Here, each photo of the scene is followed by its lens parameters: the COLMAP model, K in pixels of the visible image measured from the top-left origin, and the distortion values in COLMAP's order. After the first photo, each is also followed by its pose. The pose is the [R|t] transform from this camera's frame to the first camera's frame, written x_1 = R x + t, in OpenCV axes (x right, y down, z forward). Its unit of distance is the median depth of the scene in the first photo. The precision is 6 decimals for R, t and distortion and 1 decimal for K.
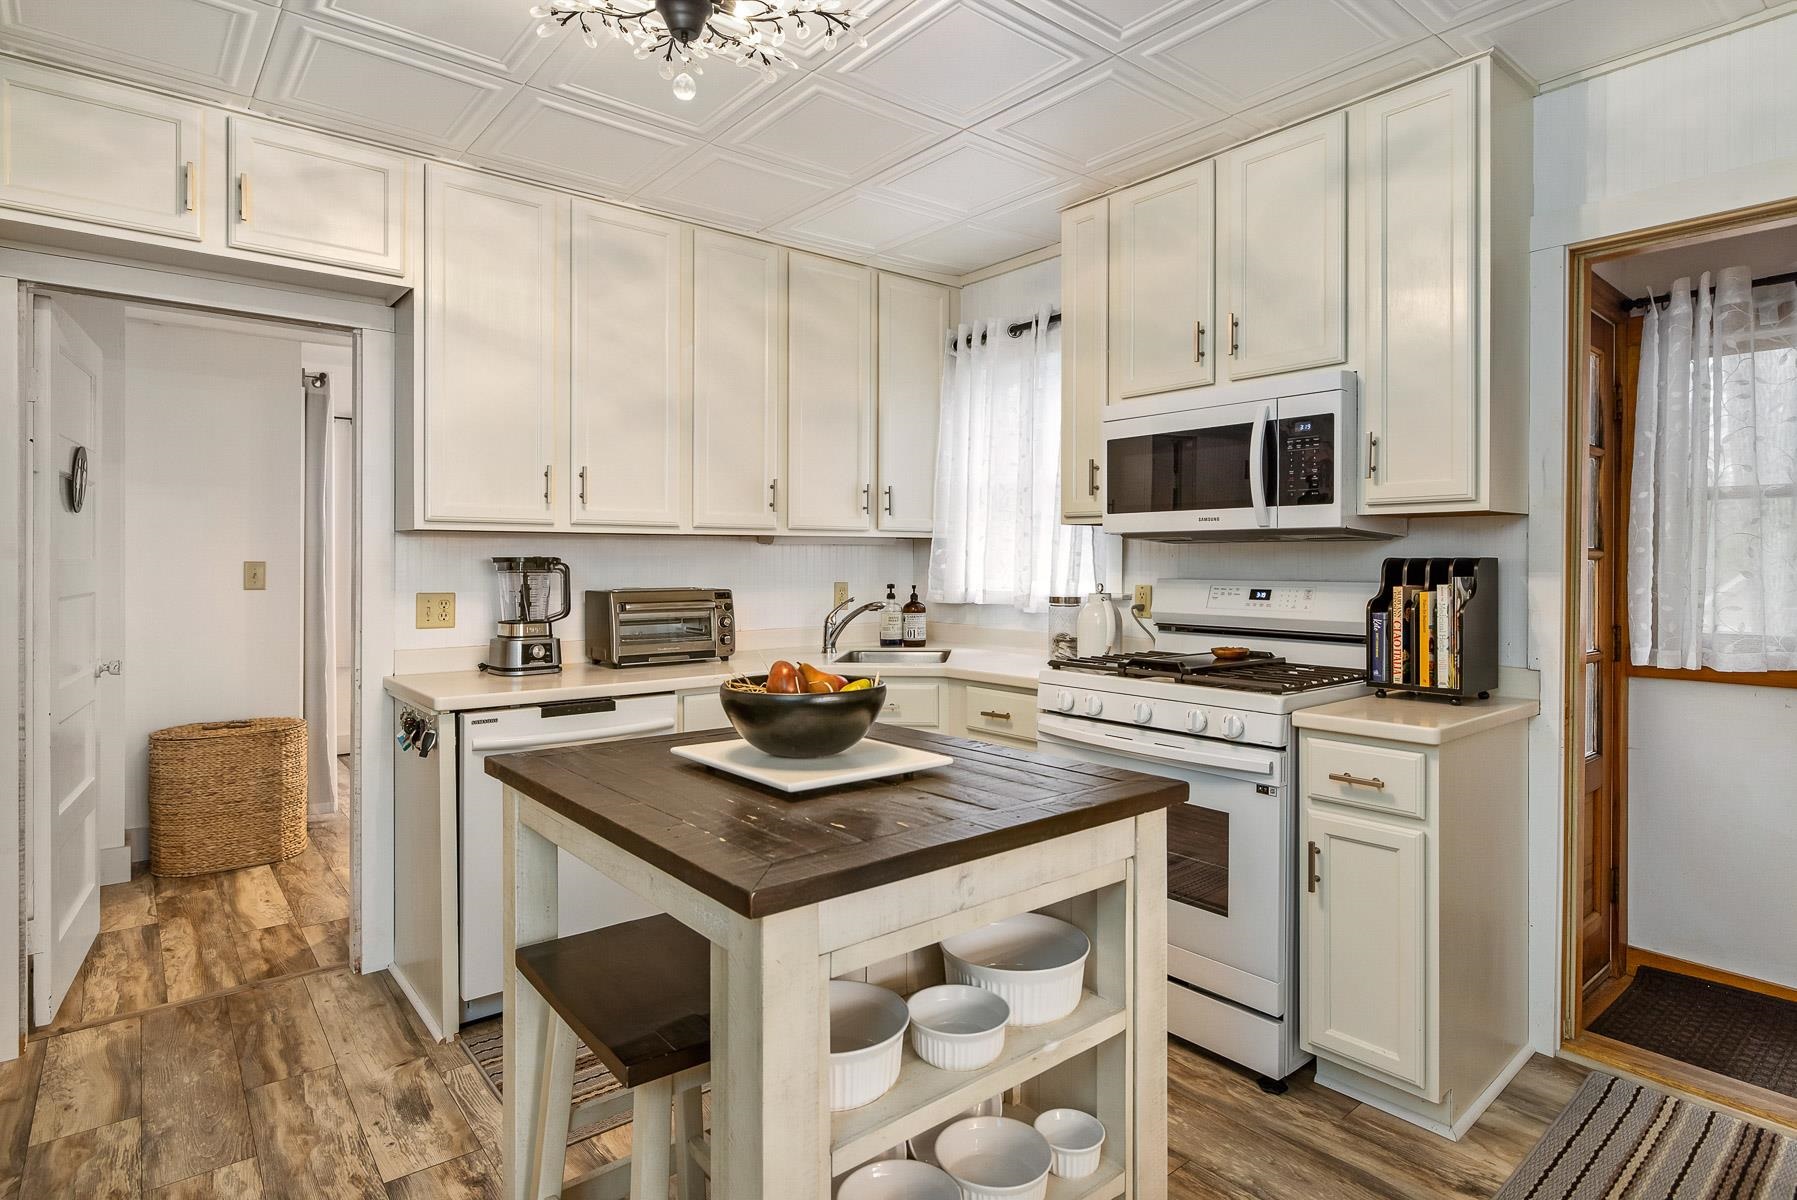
lens RADIAL K [[953.6, 0, 902.9], [0, 953.6, 577.2], [0, 0, 1]] dist [0.000990, -0.000033]
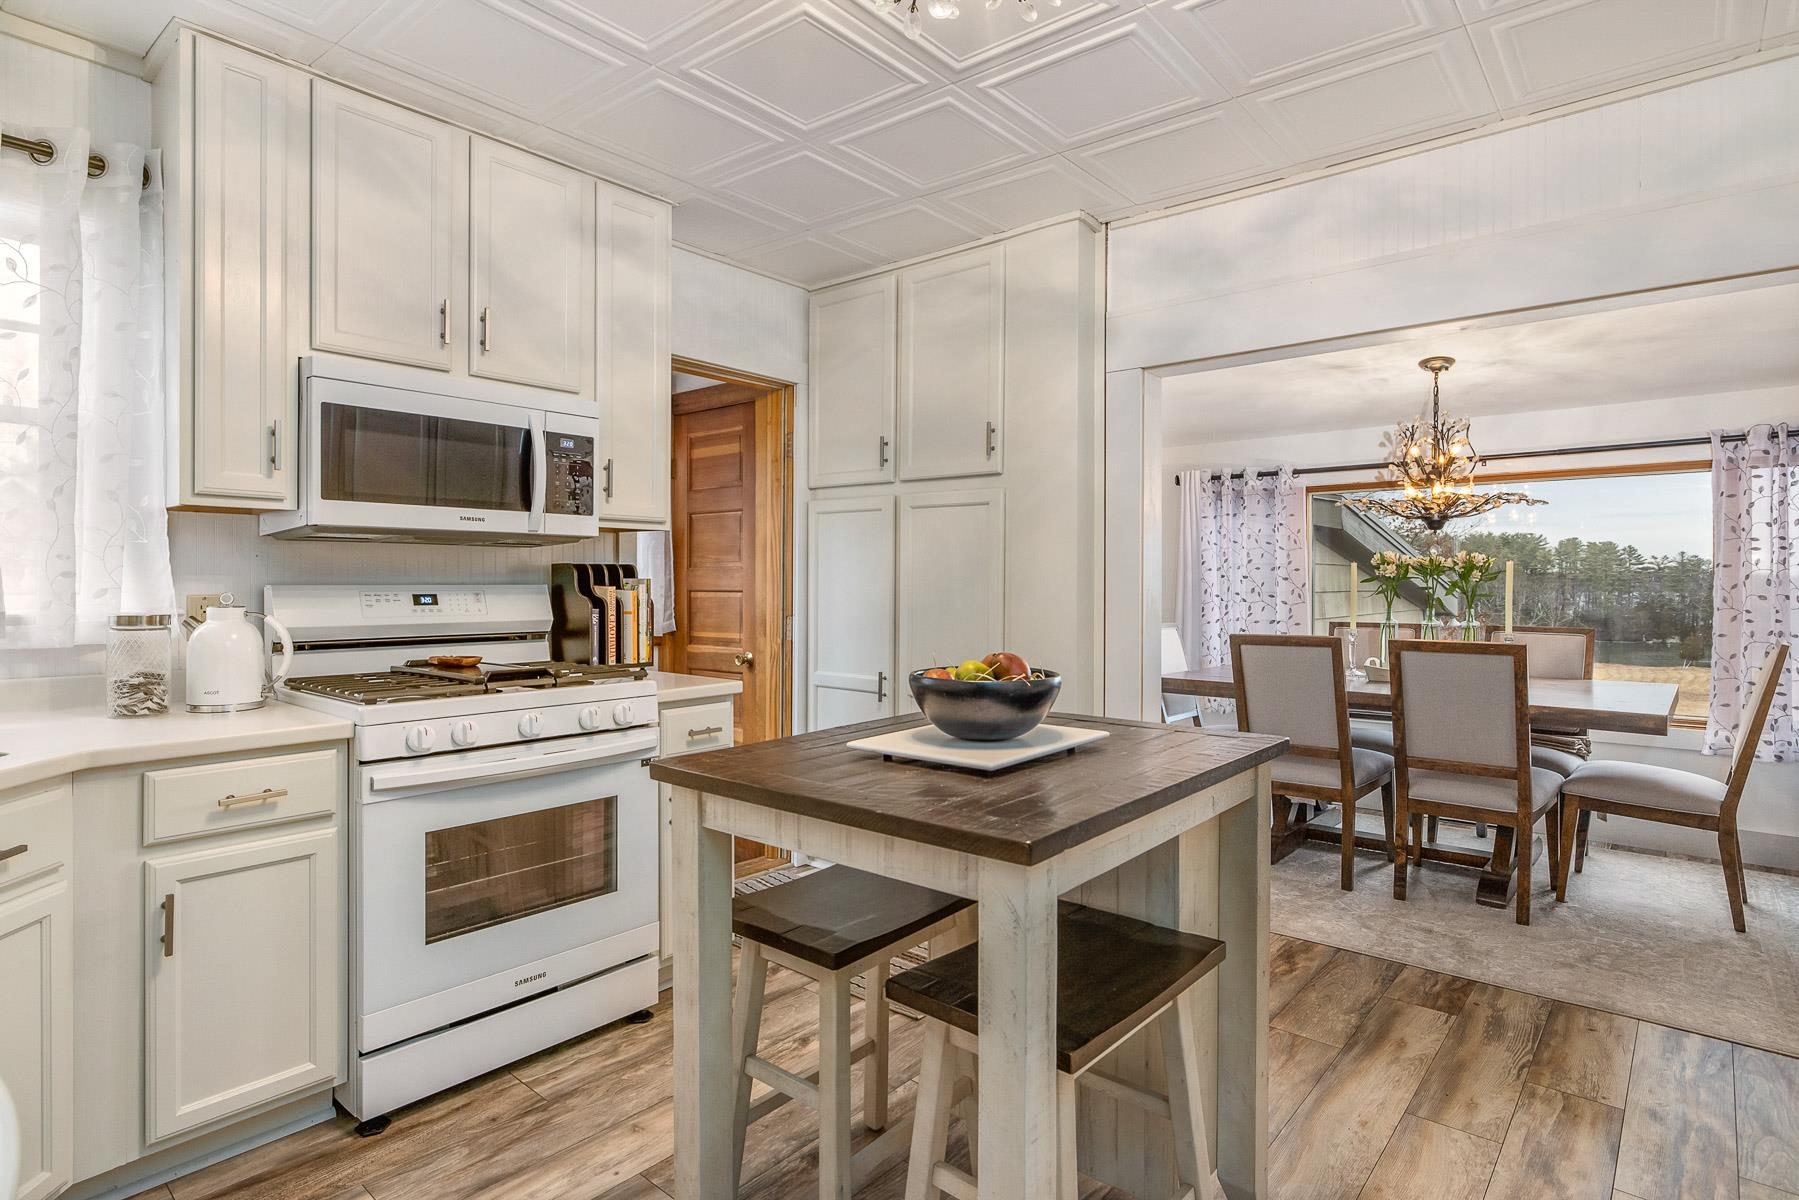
lens RADIAL K [[954.7, 0, 903.9], [0, 954.7, 577.1], [0, 0, 1]] dist [0.000990, -0.000033]
pose [[-0.178552, -0.000619, 0.983930, -0.683682], [0.014819, 0.999885, 0.003318, -0.000139], [-0.983819, 0.015173, -0.178522, 0.748664]]
